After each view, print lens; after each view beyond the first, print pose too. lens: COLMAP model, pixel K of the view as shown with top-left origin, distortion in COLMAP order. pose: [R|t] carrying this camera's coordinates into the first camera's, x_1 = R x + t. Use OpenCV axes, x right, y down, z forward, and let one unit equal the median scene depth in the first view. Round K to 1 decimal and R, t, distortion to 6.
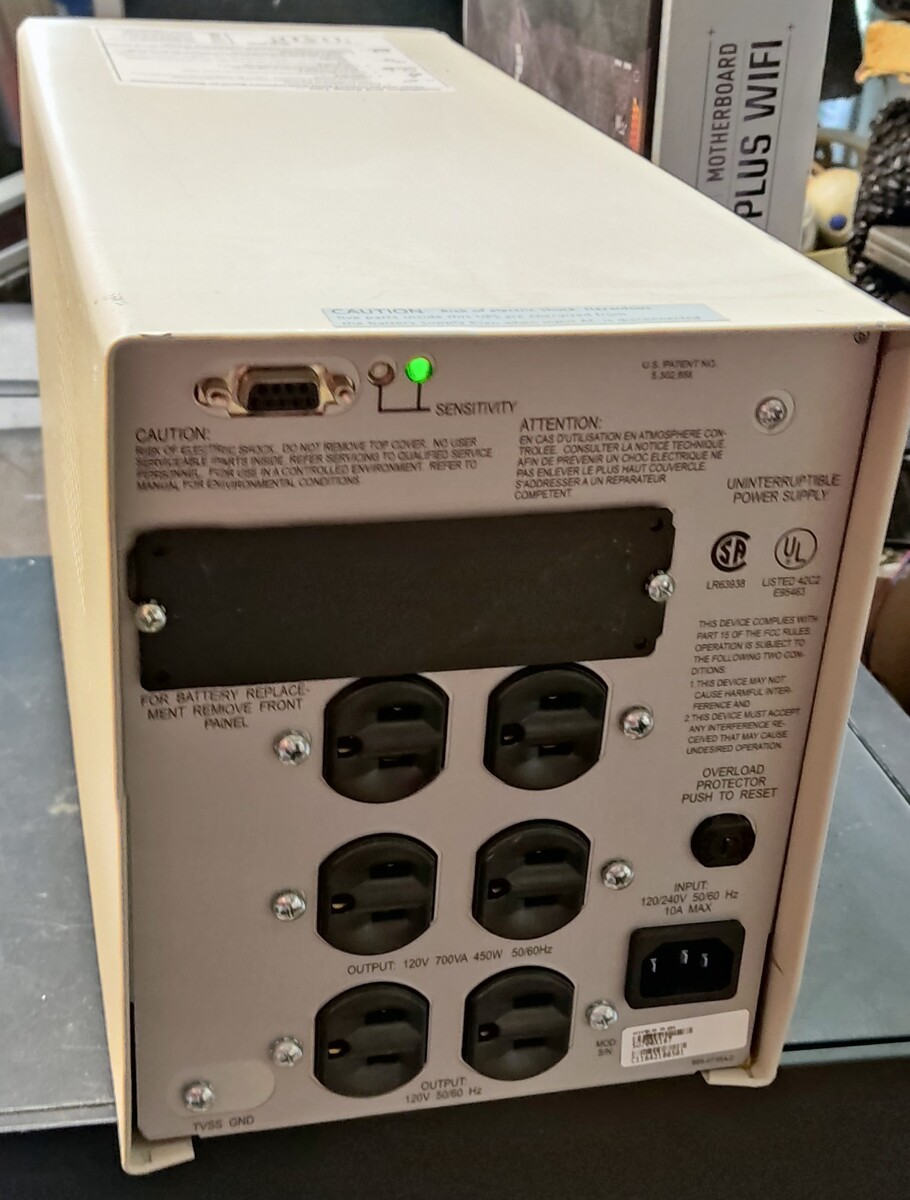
lens RADIAL K [[904.9, 0, 456.9], [0, 904.9, 596.8], [0, 0, 1]] dist [0.003707, -0.003965]
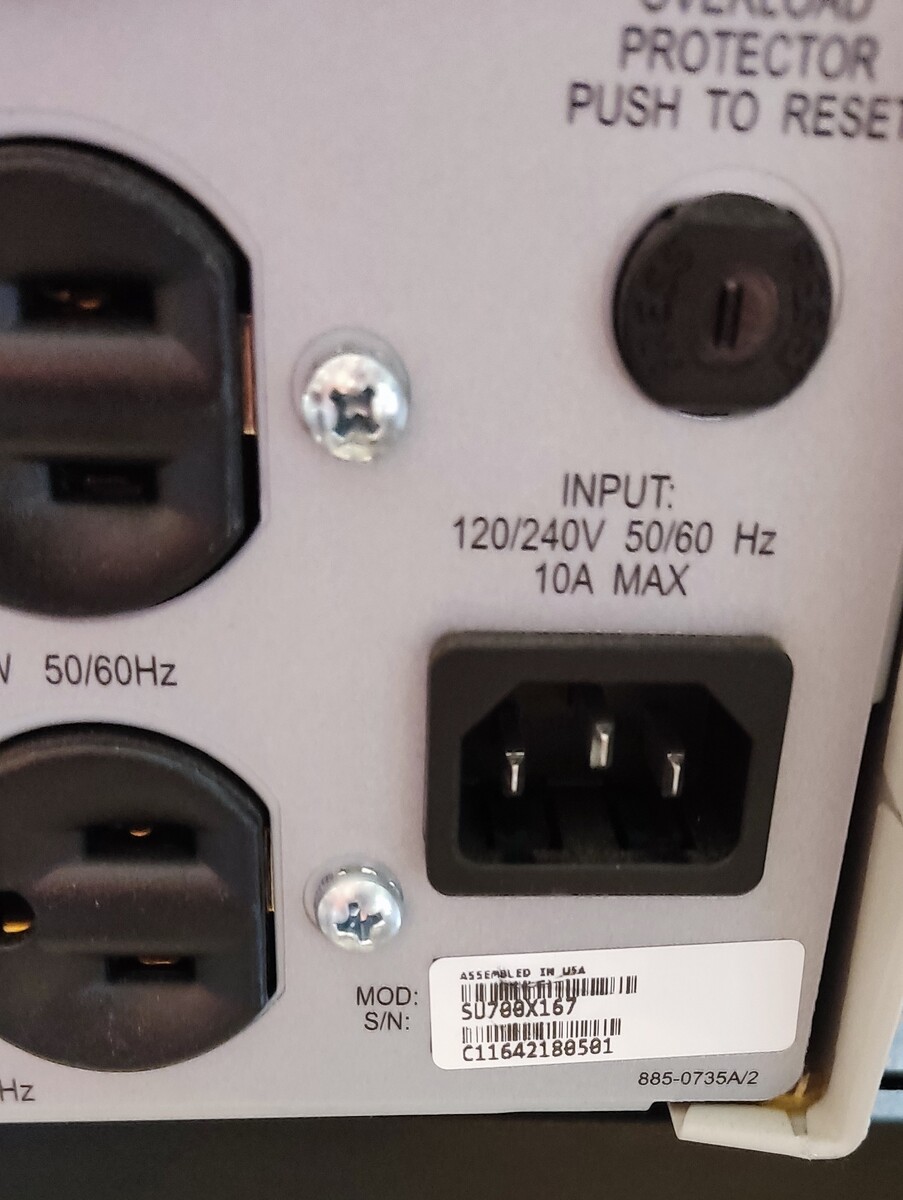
lens RADIAL K [[877.1, 0, 445.3], [0, 877.1, 604.3], [0, 0, 1]] dist [-0.025245, -0.002962]
pose [[0.992449, 0.039275, -0.116197, 0.222190], [-0.043156, 0.998585, -0.031077, 0.347903], [0.114812, 0.035857, 0.992740, 0.655265]]
